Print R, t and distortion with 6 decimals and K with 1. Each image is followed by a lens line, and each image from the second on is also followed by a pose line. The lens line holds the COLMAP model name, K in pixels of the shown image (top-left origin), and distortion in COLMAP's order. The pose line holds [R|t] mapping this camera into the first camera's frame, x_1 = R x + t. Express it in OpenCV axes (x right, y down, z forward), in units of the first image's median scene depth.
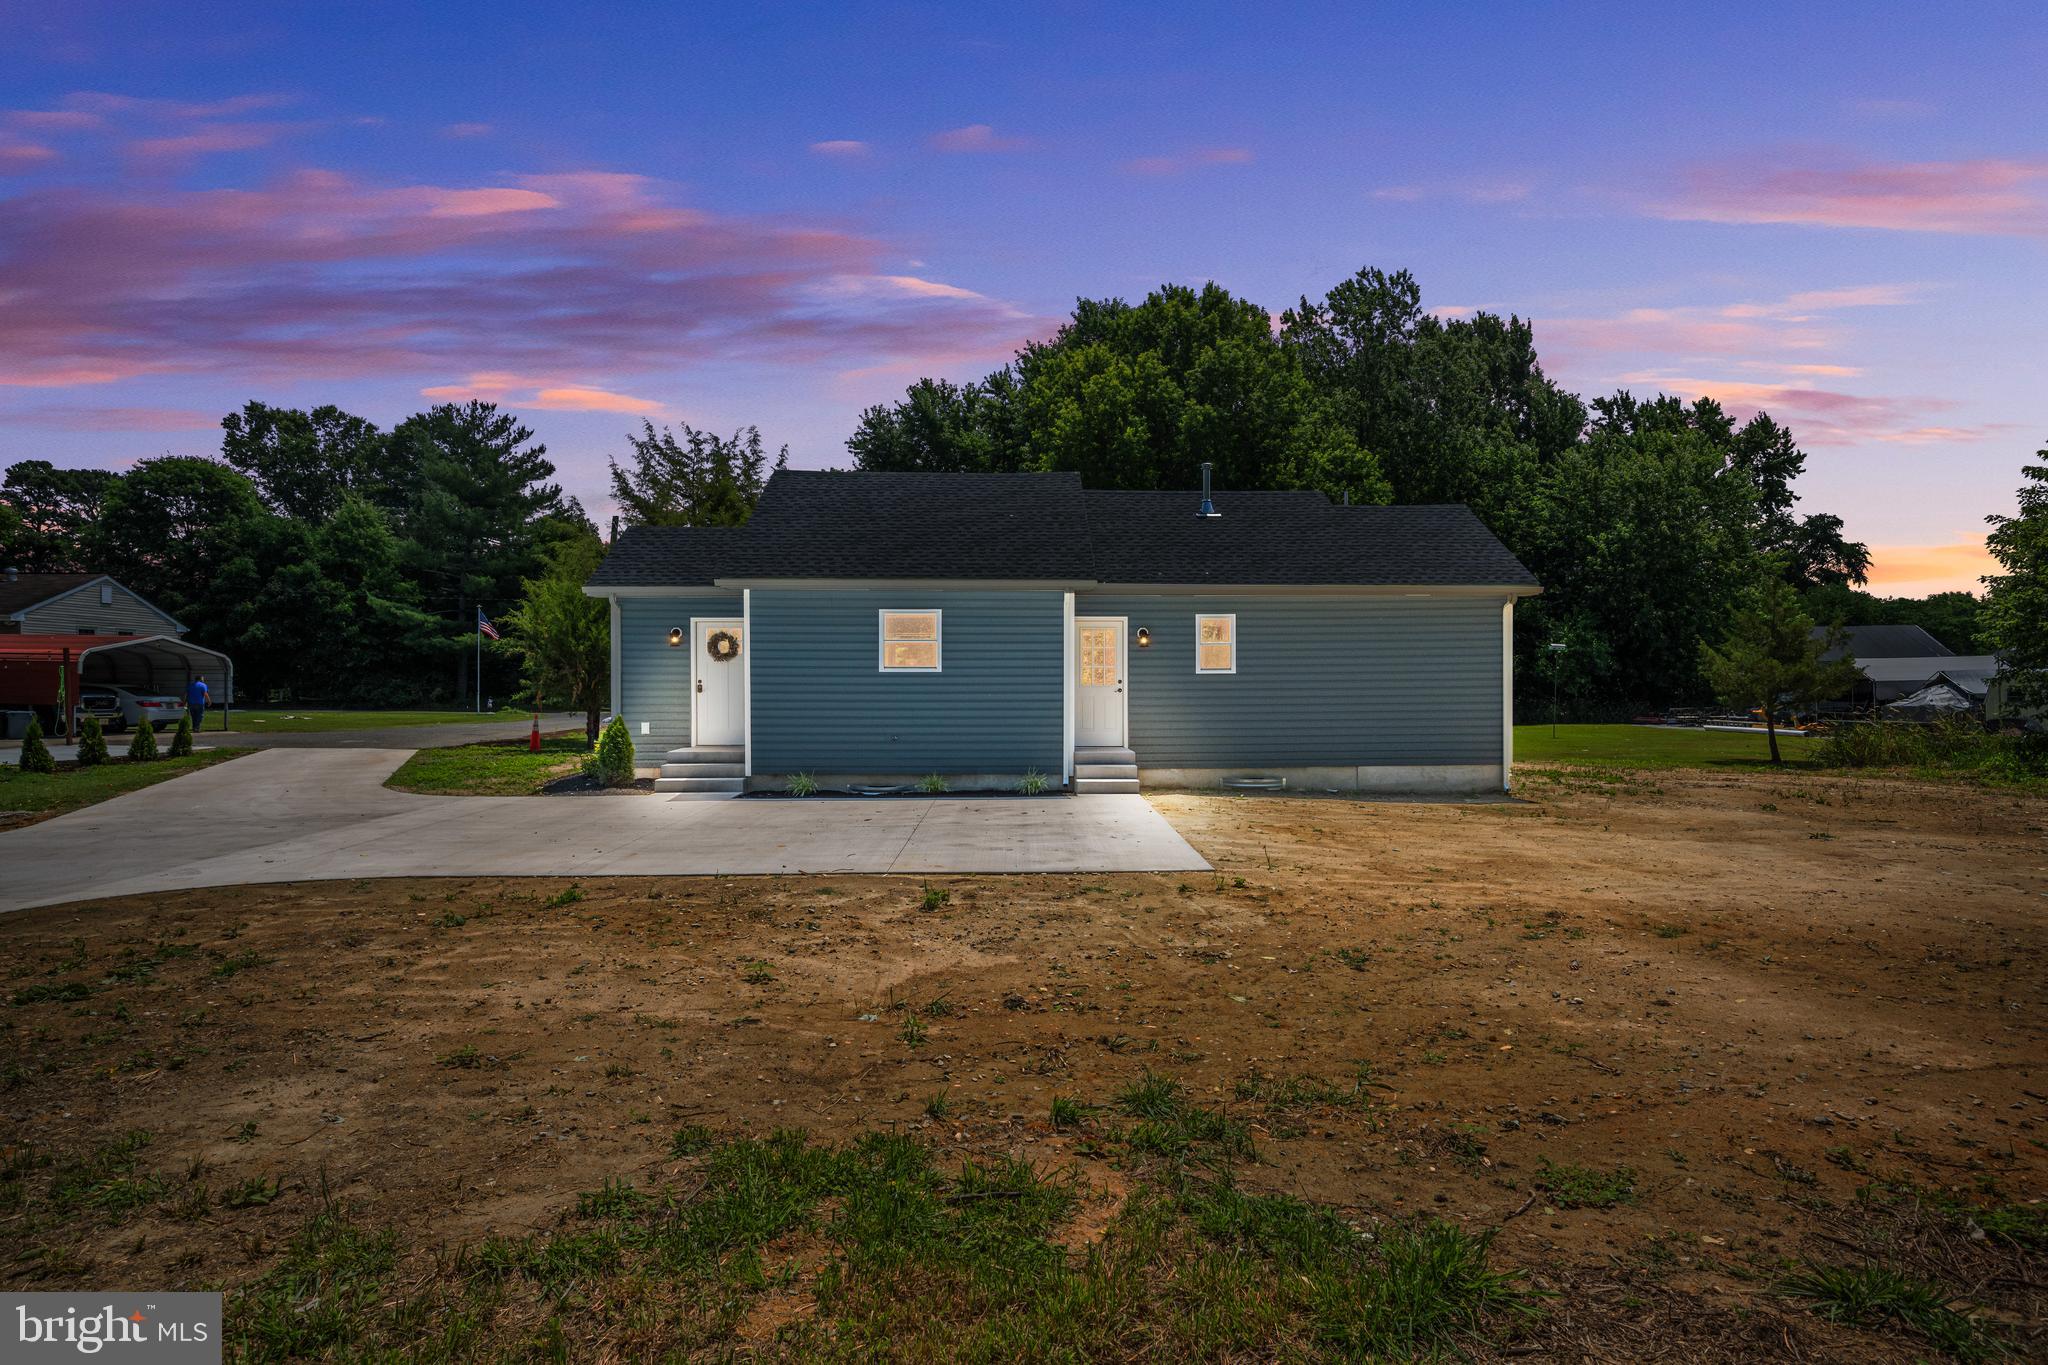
lens RADIAL K [[1125.5, 0, 1024.0], [0, 1125.5, 682.5], [0, 0, 1]] dist [-0.002056, -0.000214]
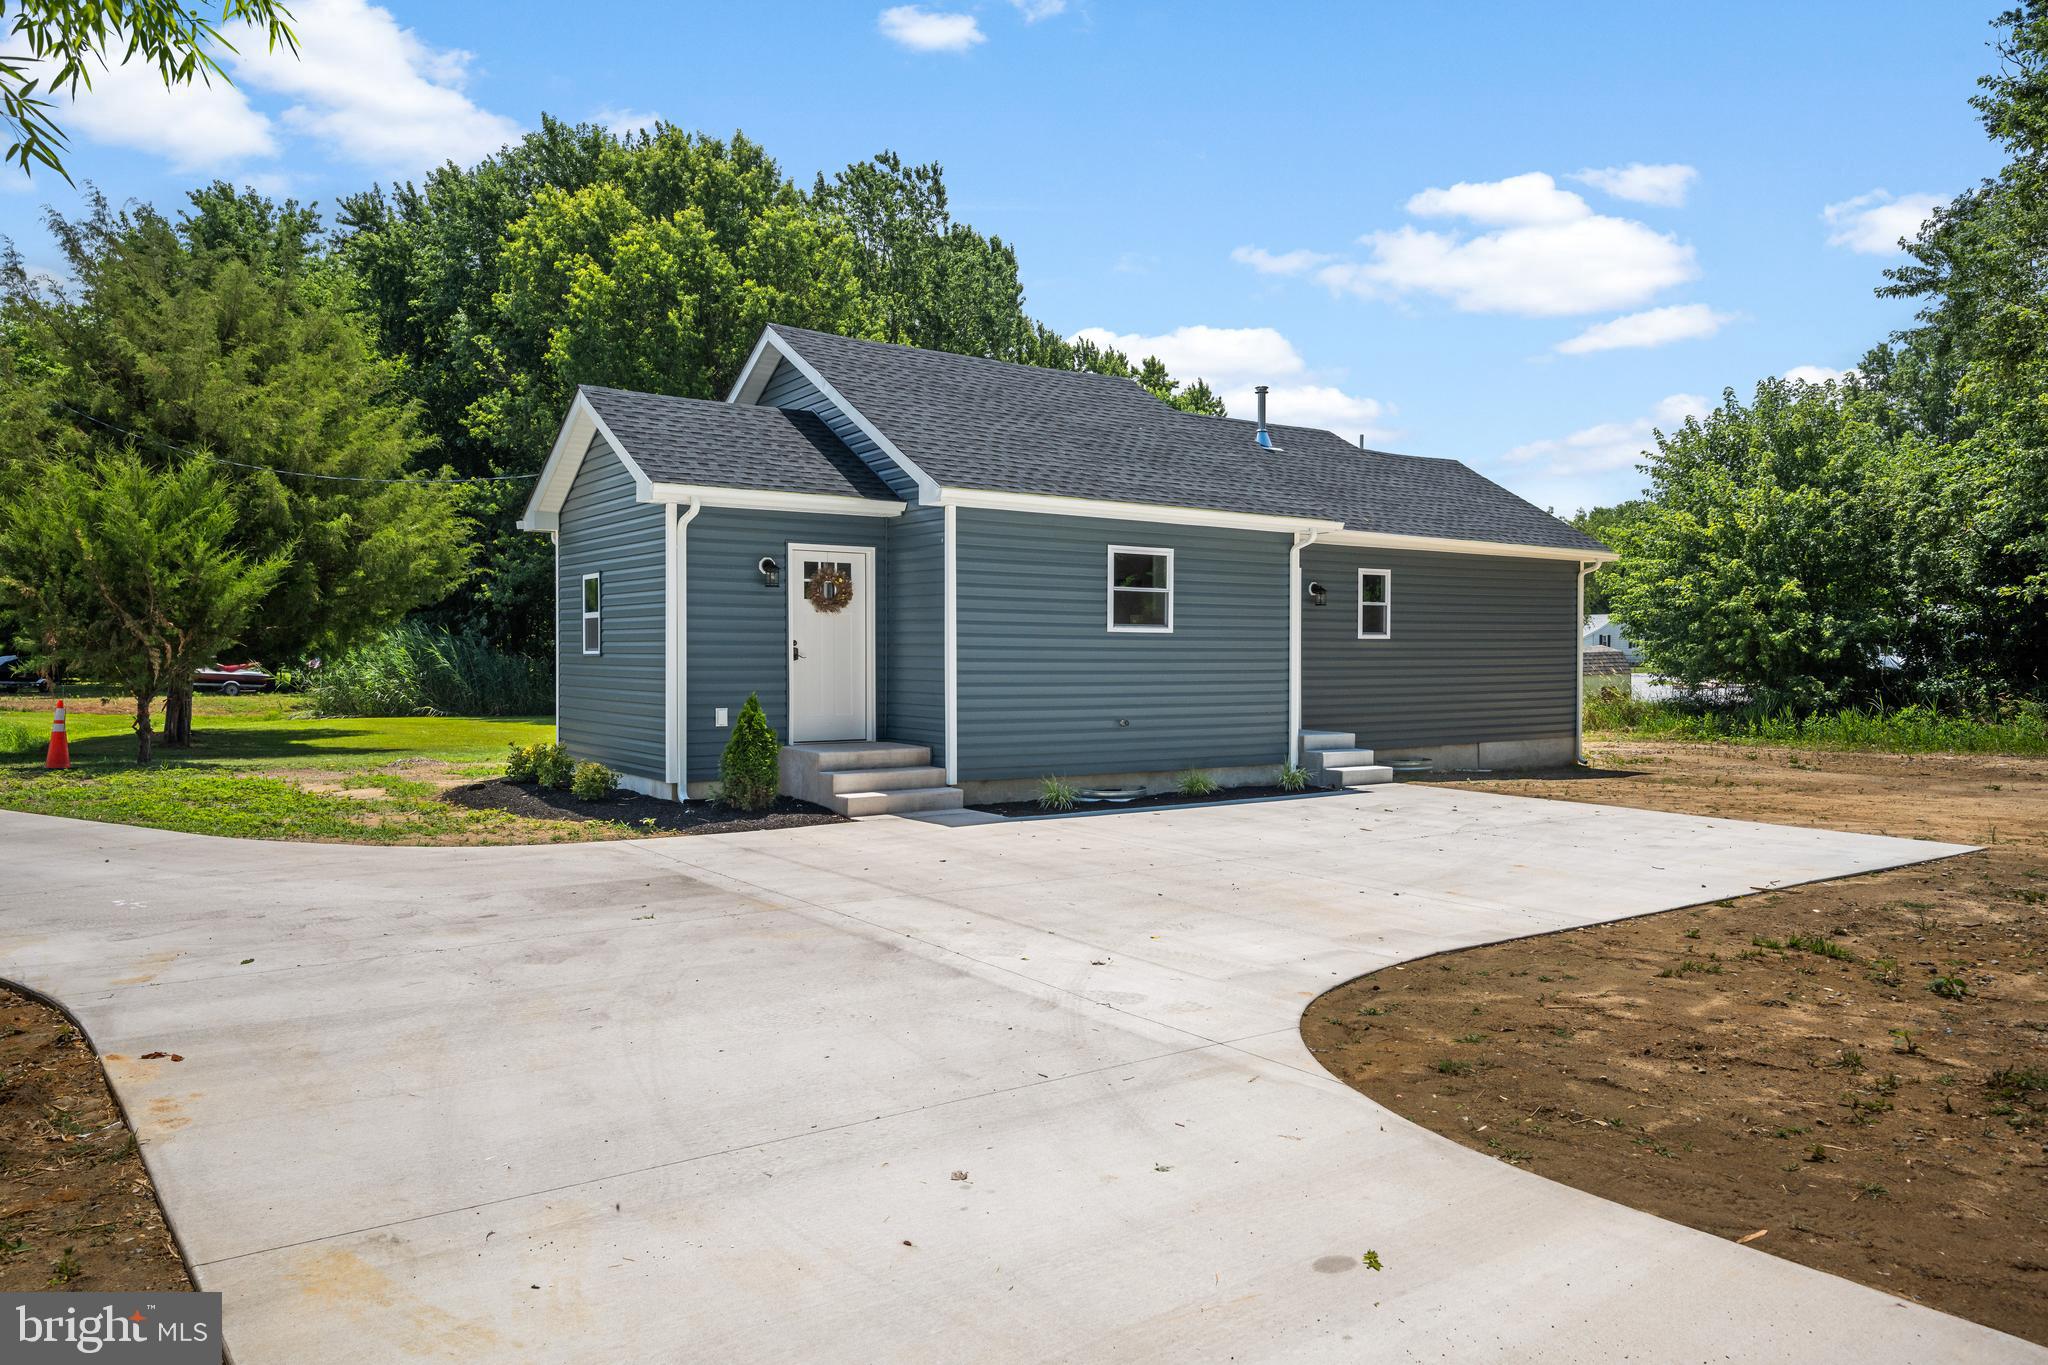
lens RADIAL K [[1401.0, 0, 1024.0], [0, 1401.0, 682.5], [0, 0, 1]] dist [-0.000173, 0.002057]
pose [[0.834363, -0.006930, 0.551172, -0.219364], [-0.004488, 0.999802, 0.019365, 0.001990], [-0.551197, -0.018631, 0.834167, 0.091852]]
